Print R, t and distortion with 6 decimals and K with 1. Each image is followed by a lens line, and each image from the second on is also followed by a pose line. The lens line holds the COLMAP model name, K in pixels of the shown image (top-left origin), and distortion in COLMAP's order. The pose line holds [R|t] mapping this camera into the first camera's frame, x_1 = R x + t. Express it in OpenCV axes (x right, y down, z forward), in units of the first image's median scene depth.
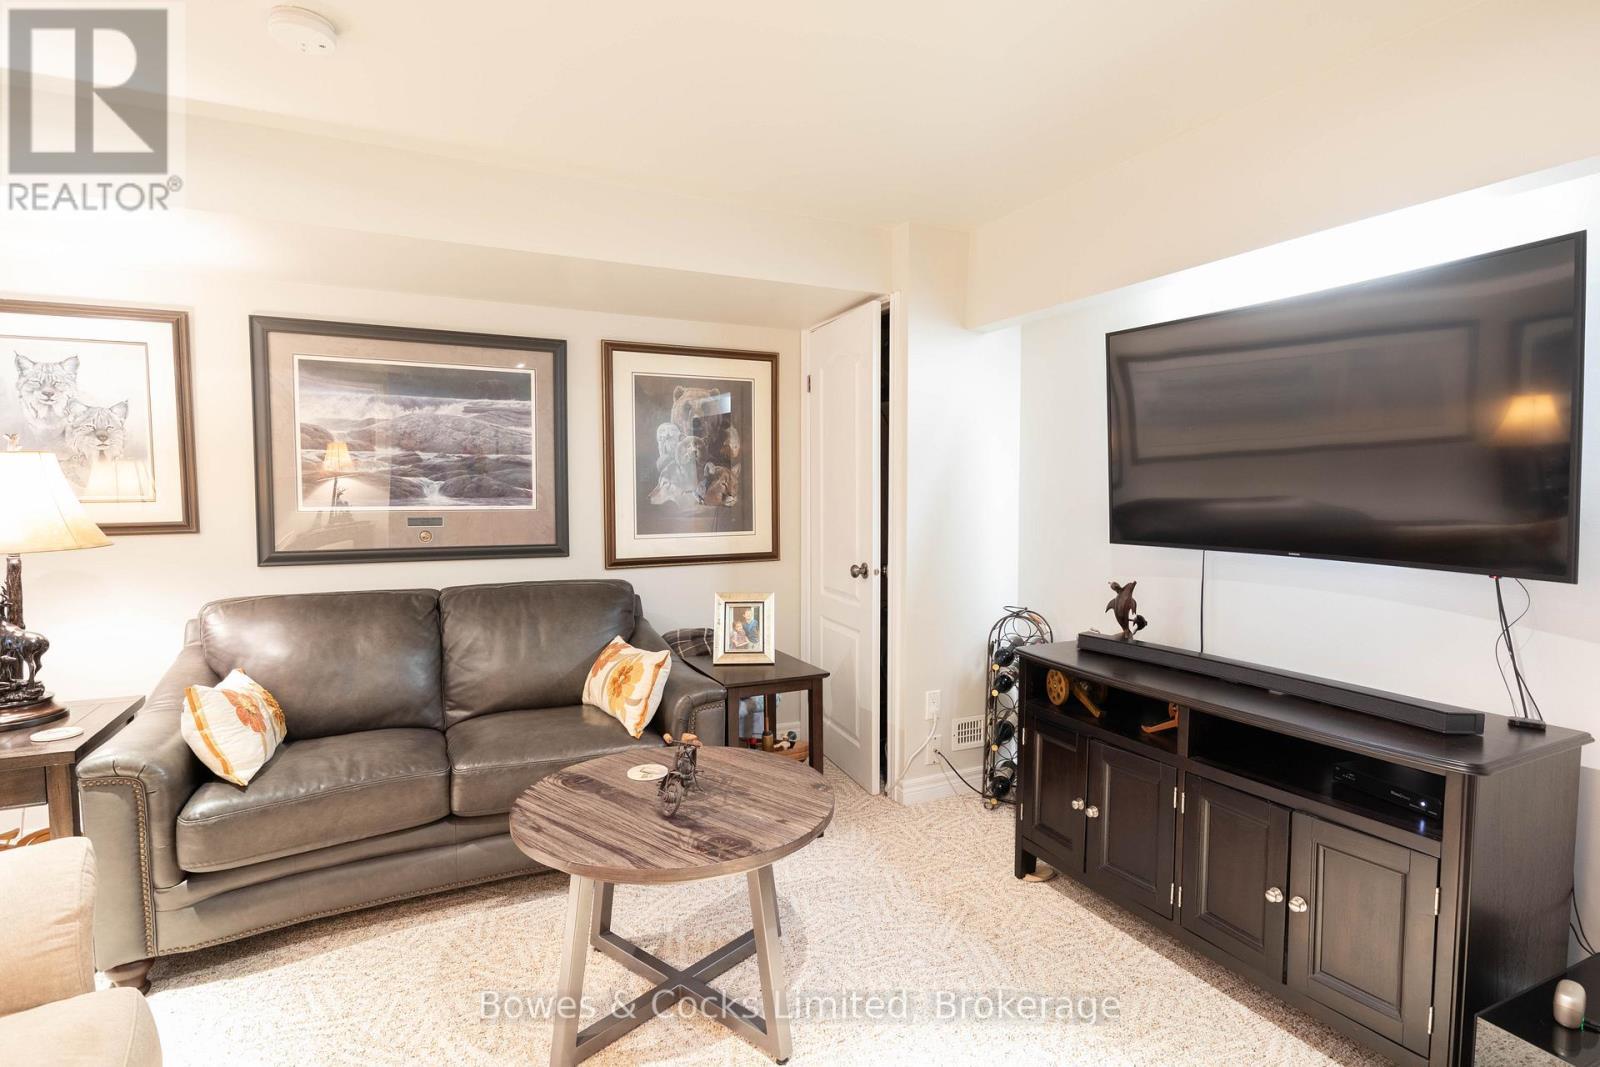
lens RADIAL K [[807.4, 0, 807.0], [0, 807.4, 531.5], [0, 0, 1]] dist [-0.002299, 0.000401]
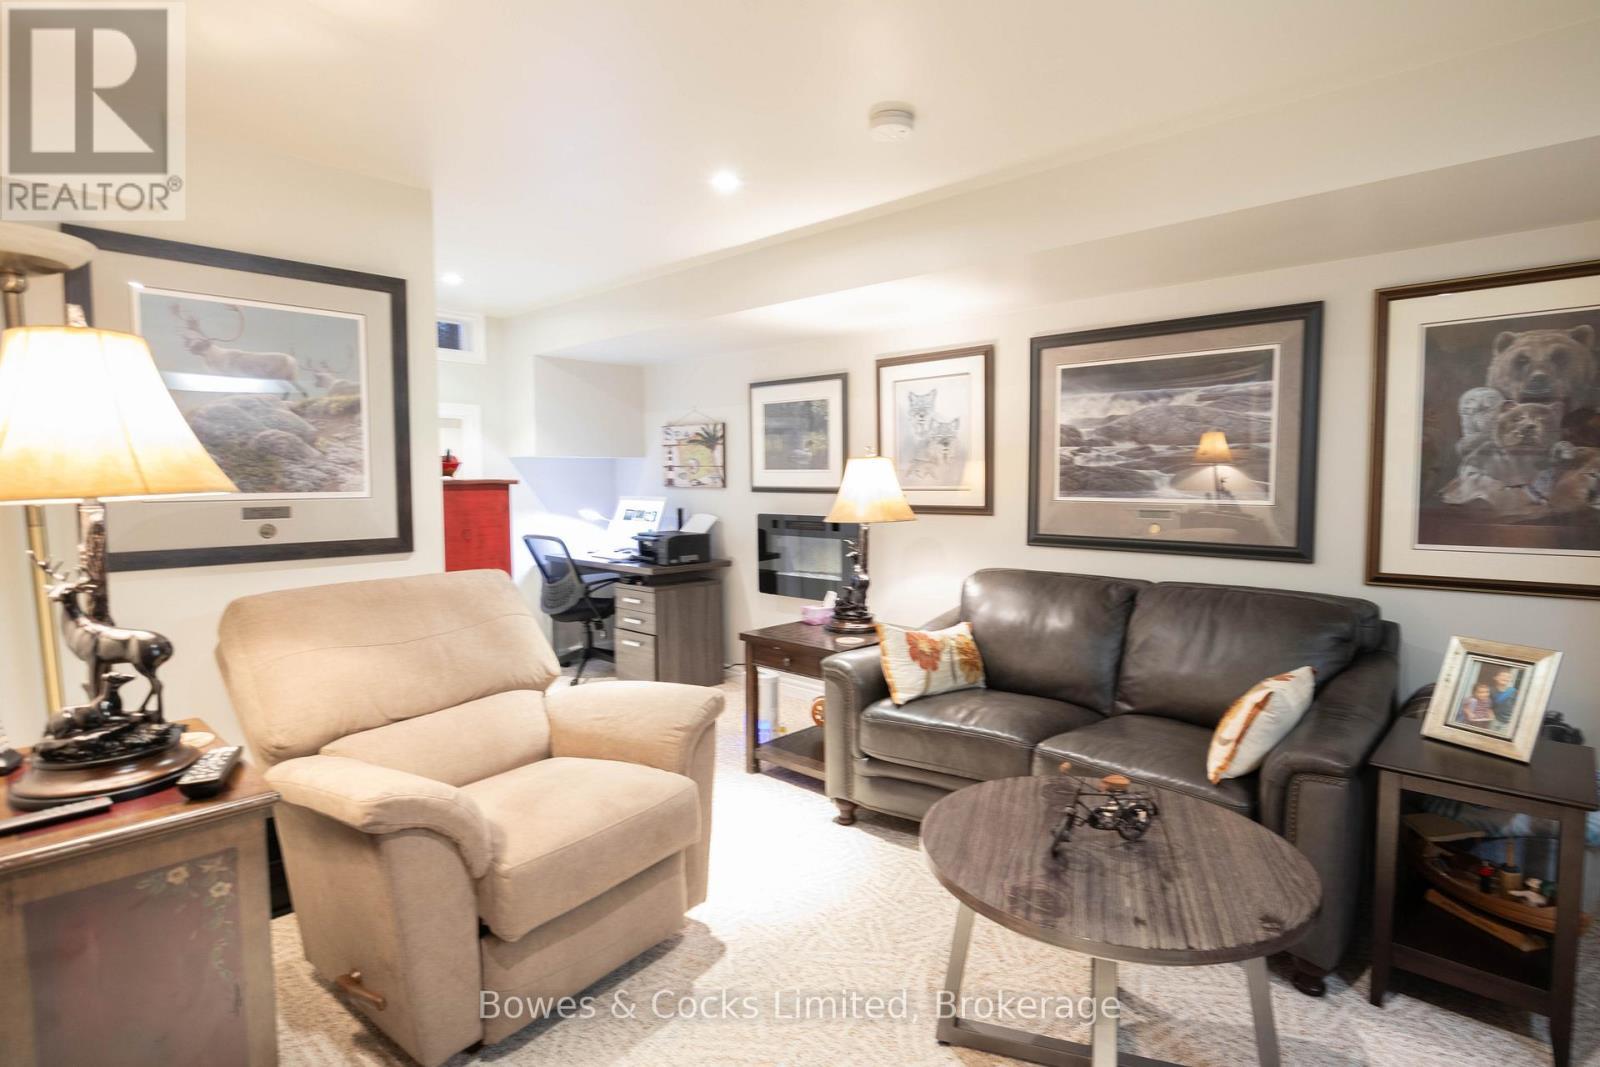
lens RADIAL K [[805.7, 0, 808.0], [0, 805.7, 528.0], [0, 0, 1]] dist [-0.007401, 0.000470]
pose [[0.359921, 0.057094, -0.931234, 0.344377], [-0.047355, 0.997957, 0.042882, -0.019460], [0.931780, 0.028665, 0.361890, 0.266341]]
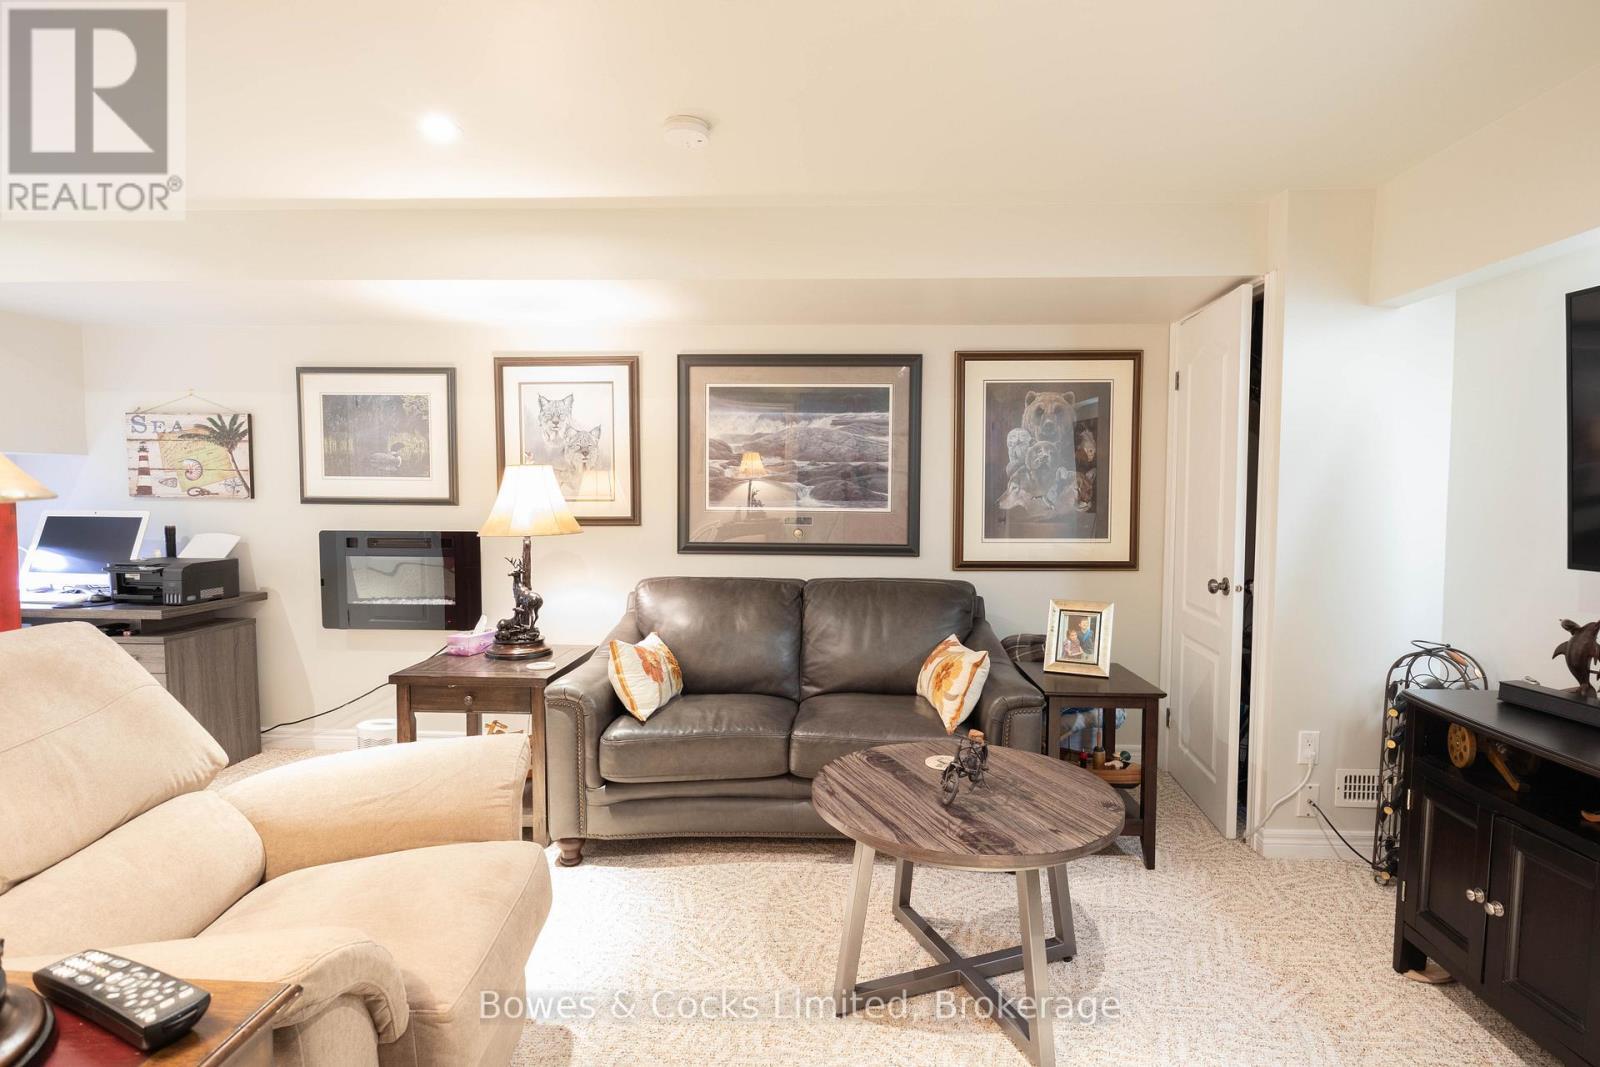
lens RADIAL K [[807.4, 0, 807.0], [0, 807.4, 531.5], [0, 0, 1]] dist [-0.002299, 0.000401]
pose [[0.877029, 0.028500, -0.479591, 0.104932], [-0.031283, 0.999508, 0.002189, 0.000196], [0.479417, 0.013083, 0.877489, -0.010031]]
